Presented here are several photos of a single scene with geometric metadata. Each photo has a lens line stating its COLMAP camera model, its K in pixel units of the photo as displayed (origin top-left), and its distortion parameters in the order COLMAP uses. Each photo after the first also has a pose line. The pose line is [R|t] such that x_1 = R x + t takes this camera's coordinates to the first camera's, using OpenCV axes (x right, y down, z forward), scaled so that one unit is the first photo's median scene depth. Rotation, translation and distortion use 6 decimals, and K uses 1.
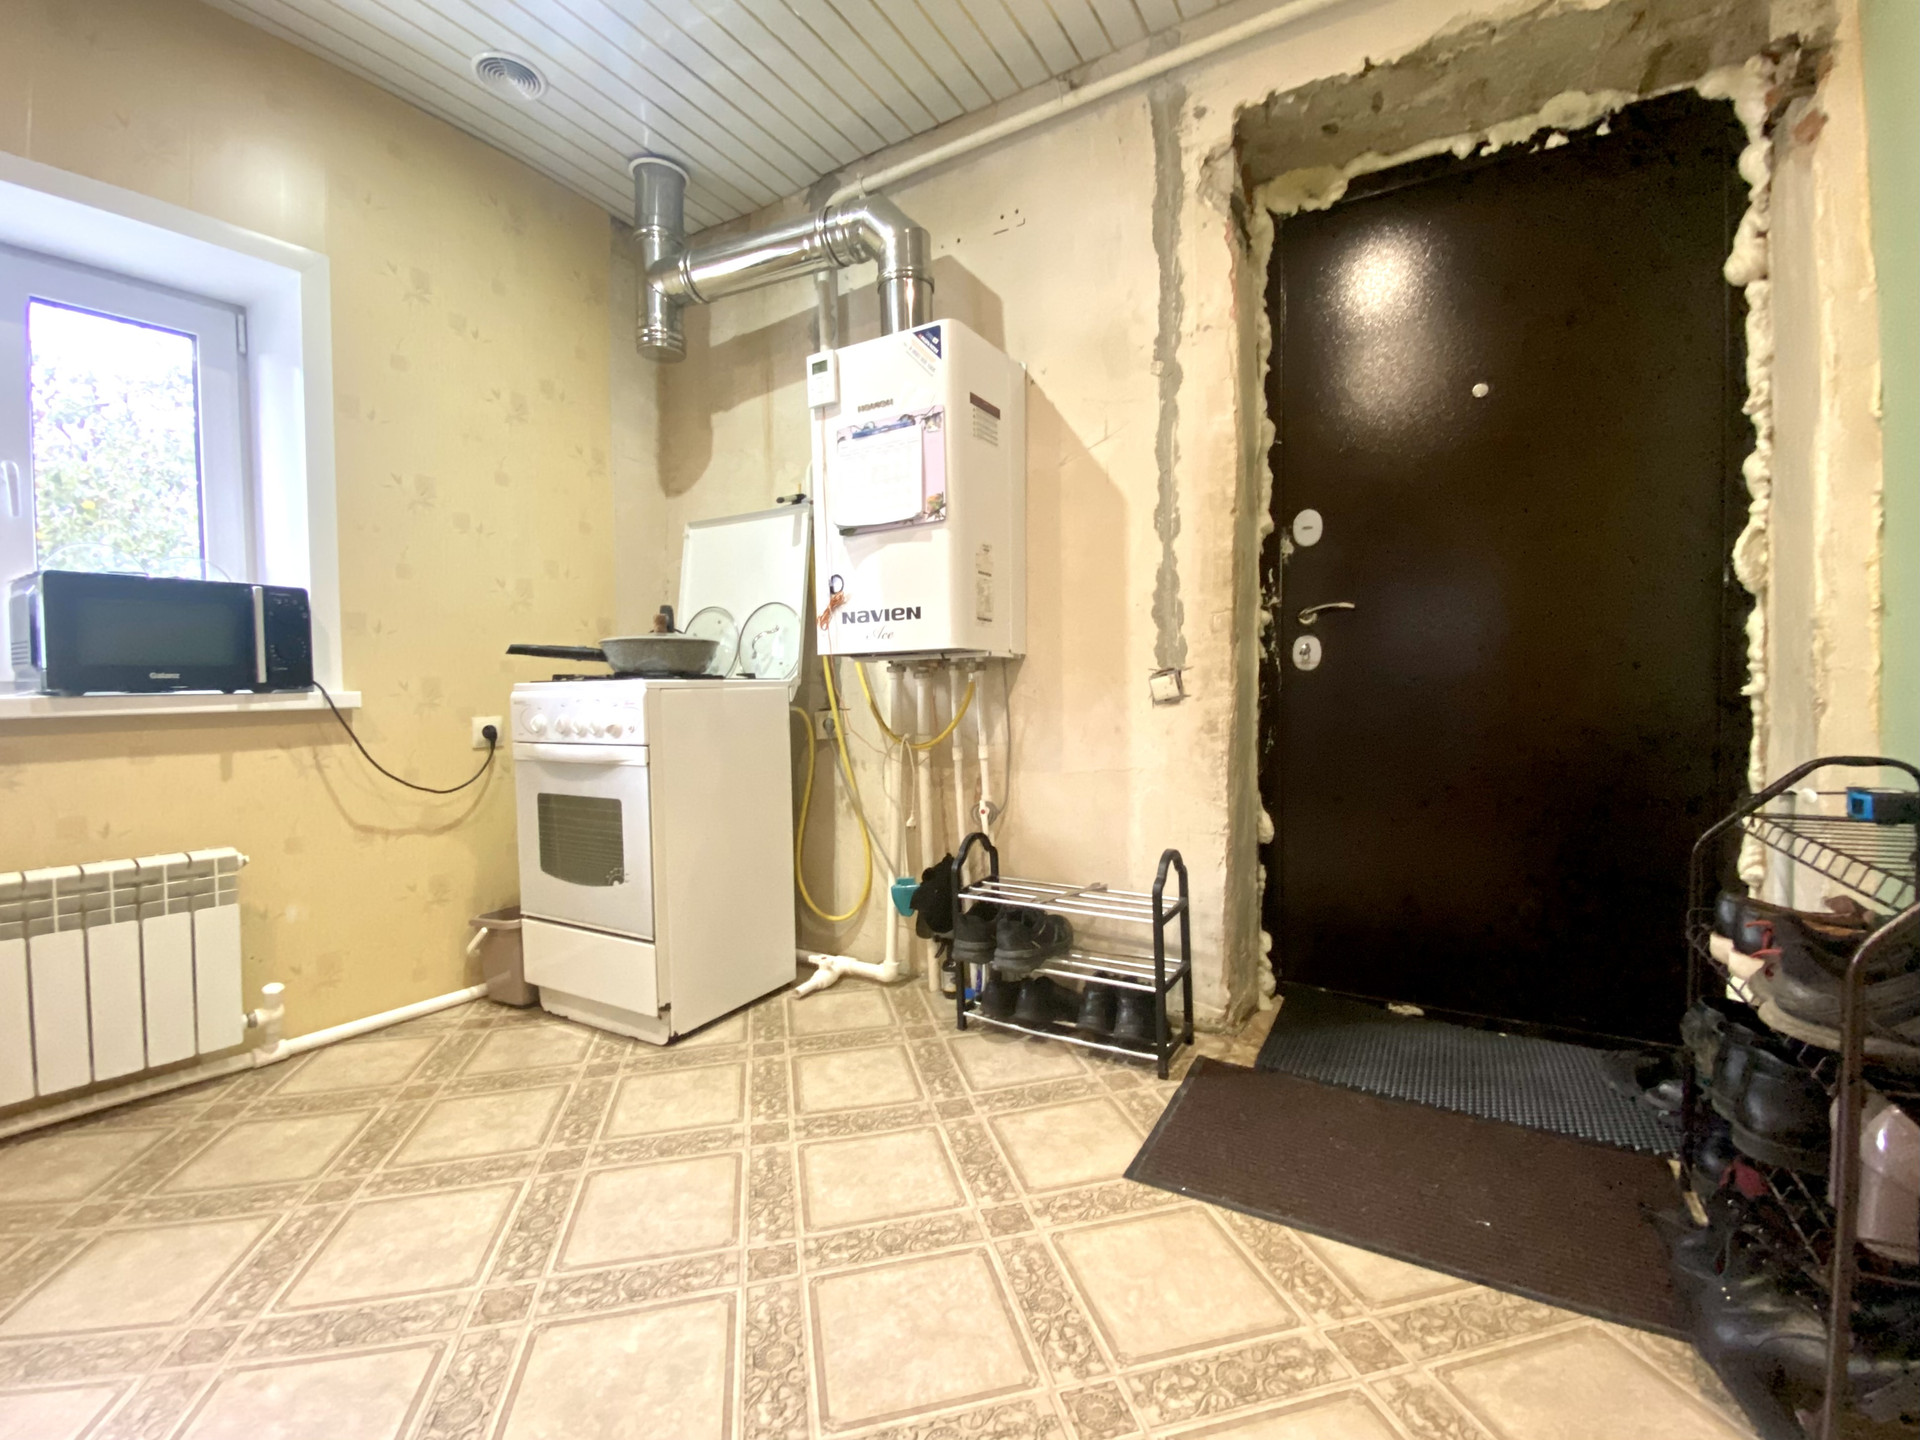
lens RADIAL K [[779.4, 0, 968.4], [0, 779.4, 718.4], [0, 0, 1]] dist [0.060643, -0.046418]
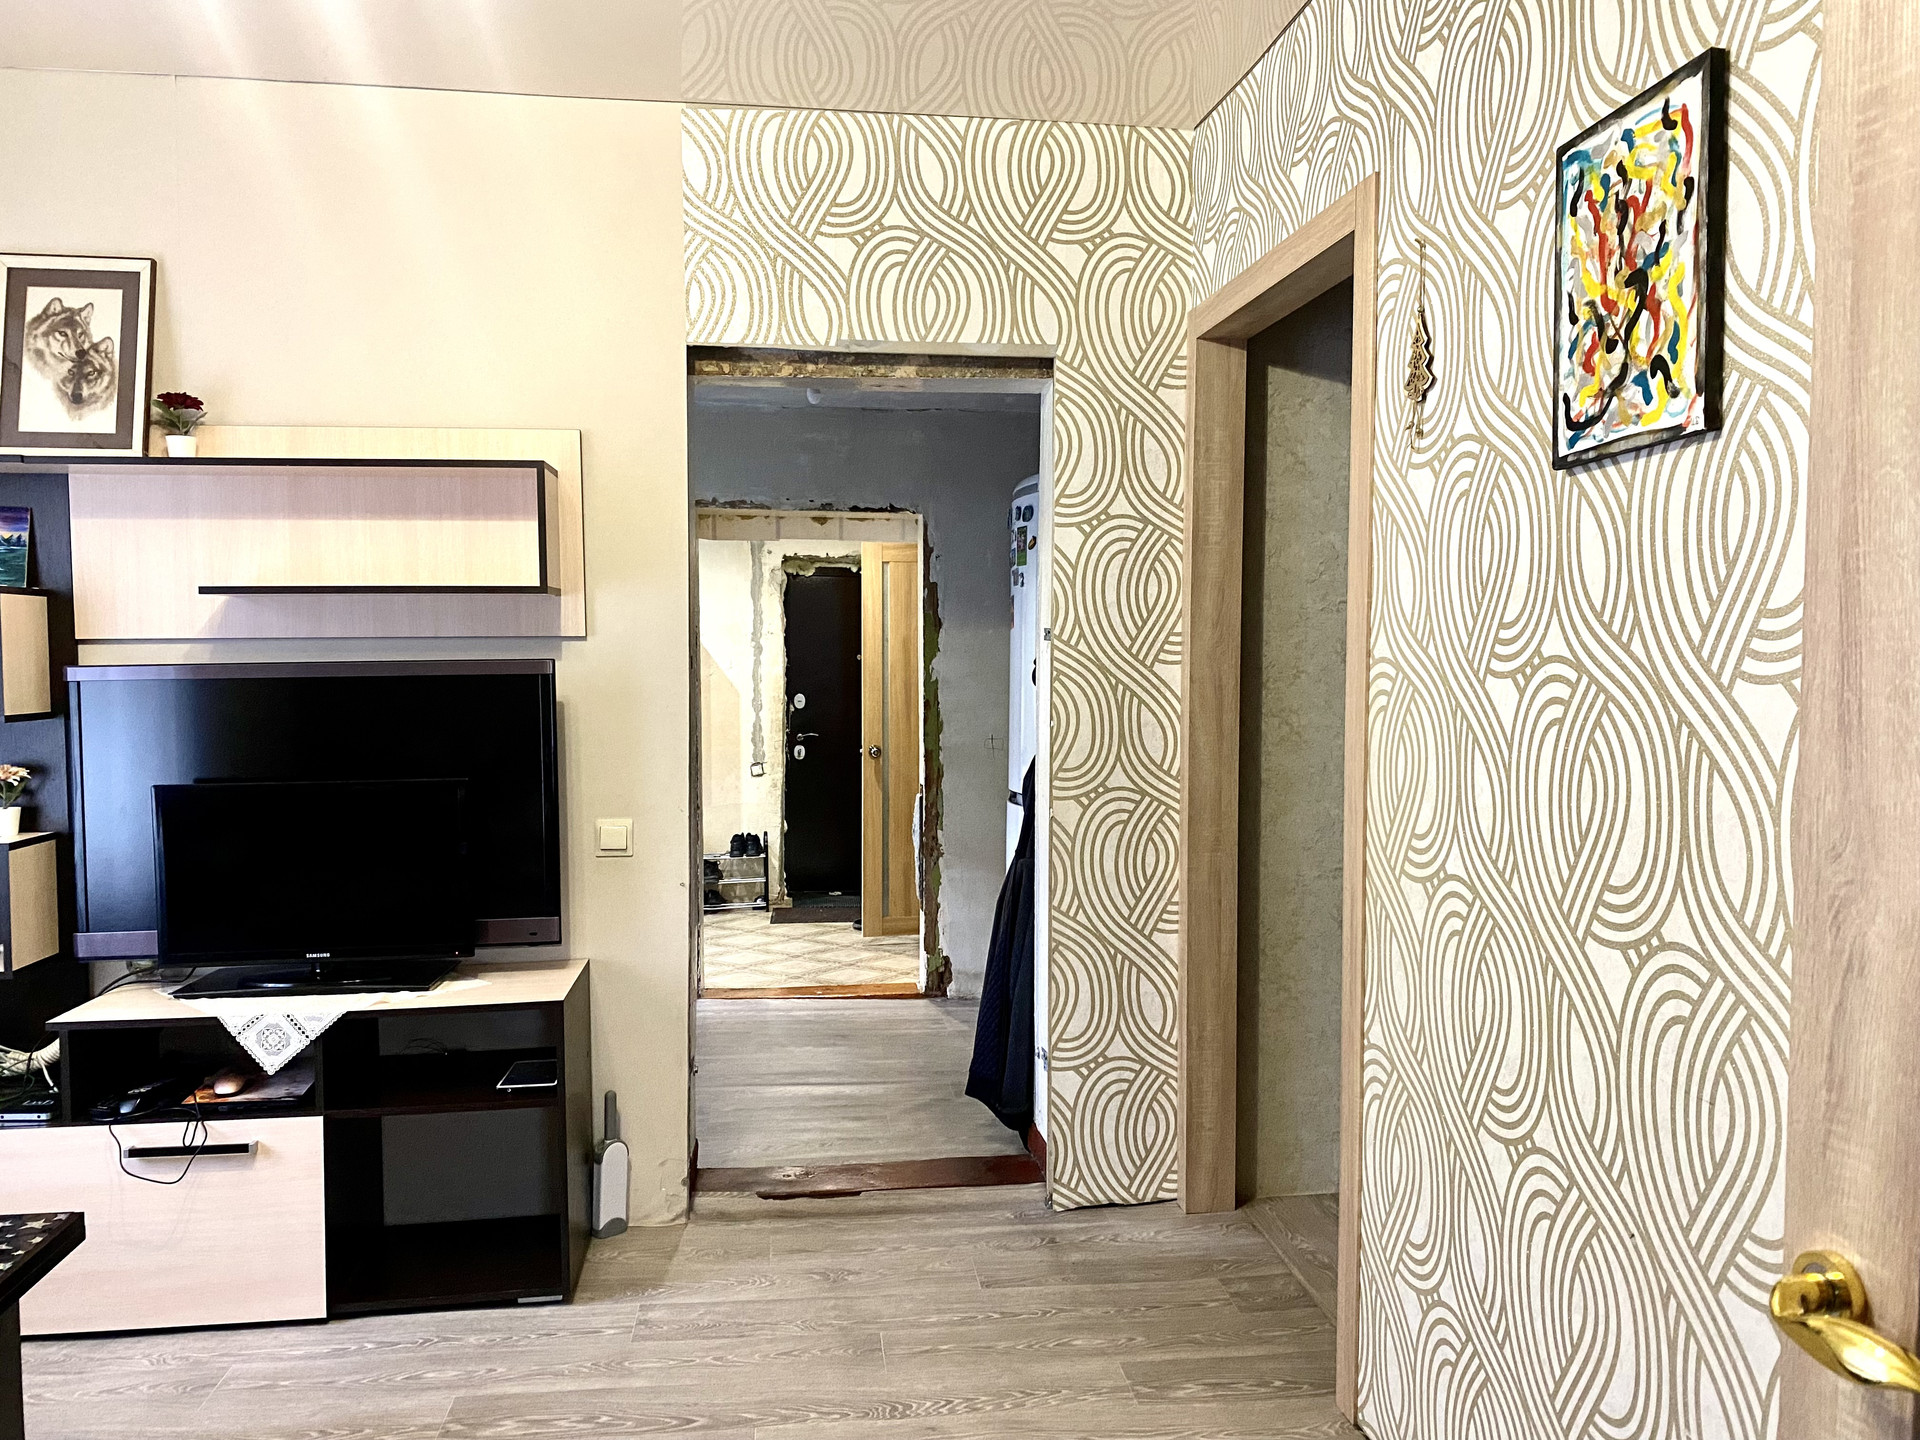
lens RADIAL K [[1455.9, 0, 948.3], [0, 1455.9, 725.4], [0, 0, 1]] dist [0.064929, -0.079174]
pose [[0.792868, -0.011201, 0.609291, -2.136021], [0.001260, 0.999859, 0.016743, -0.264045], [-0.609392, -0.012507, 0.792770, -3.122481]]
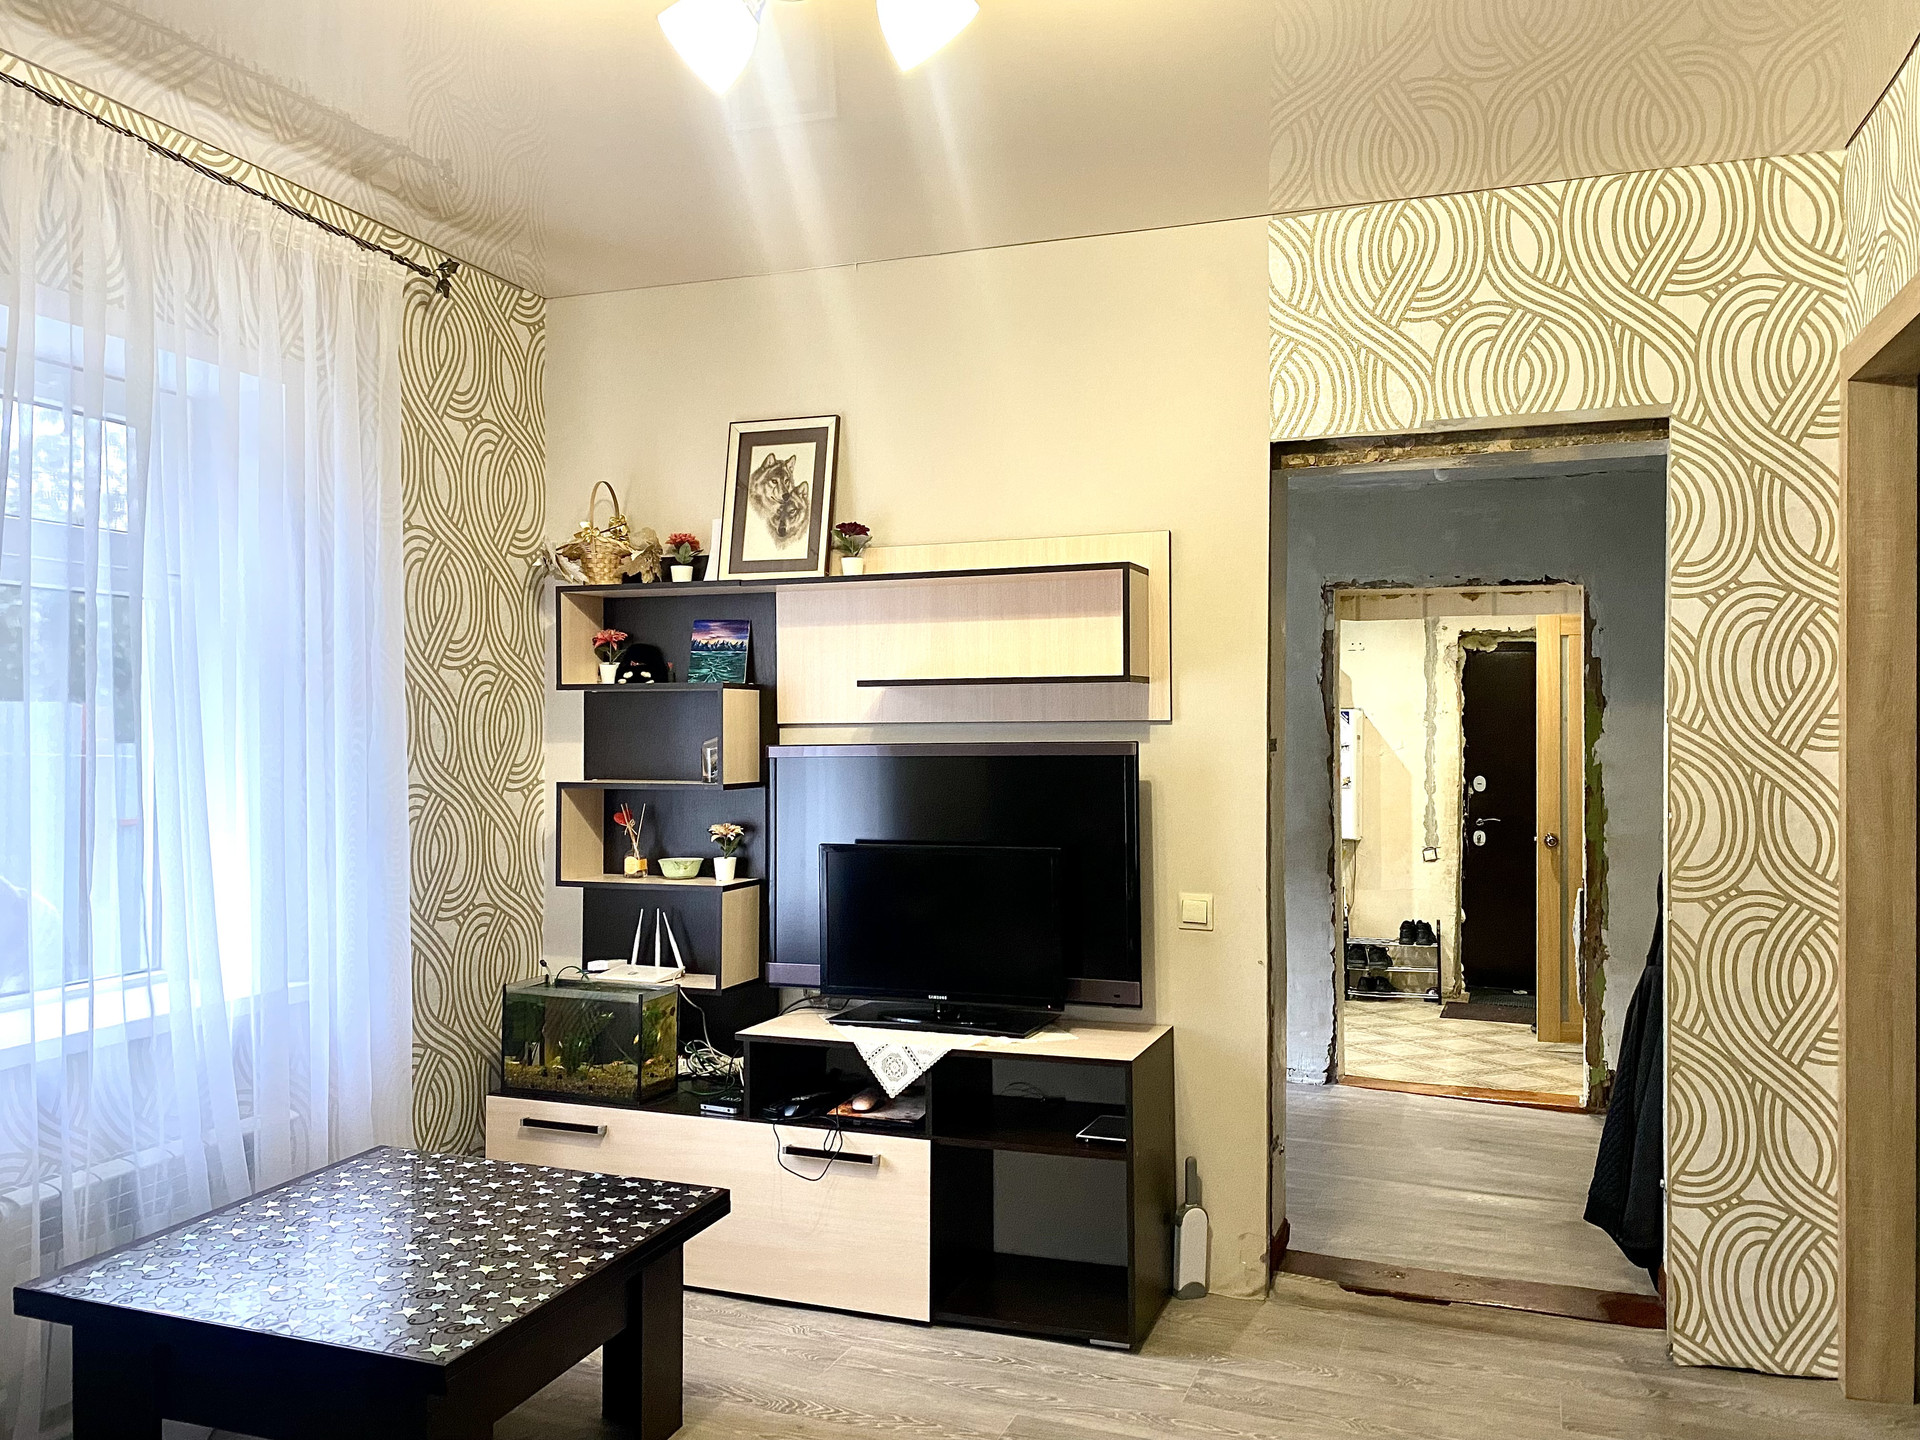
lens RADIAL K [[1471.3, 0, 960.0], [0, 1471.3, 720.0], [0, 0, 1]] dist [0.026392, -0.013590]
pose [[0.984194, 0.021881, 0.175738, -2.004364], [-0.015691, 0.999209, -0.036535, -0.269727], [-0.176398, 0.033200, 0.983759, -3.272448]]
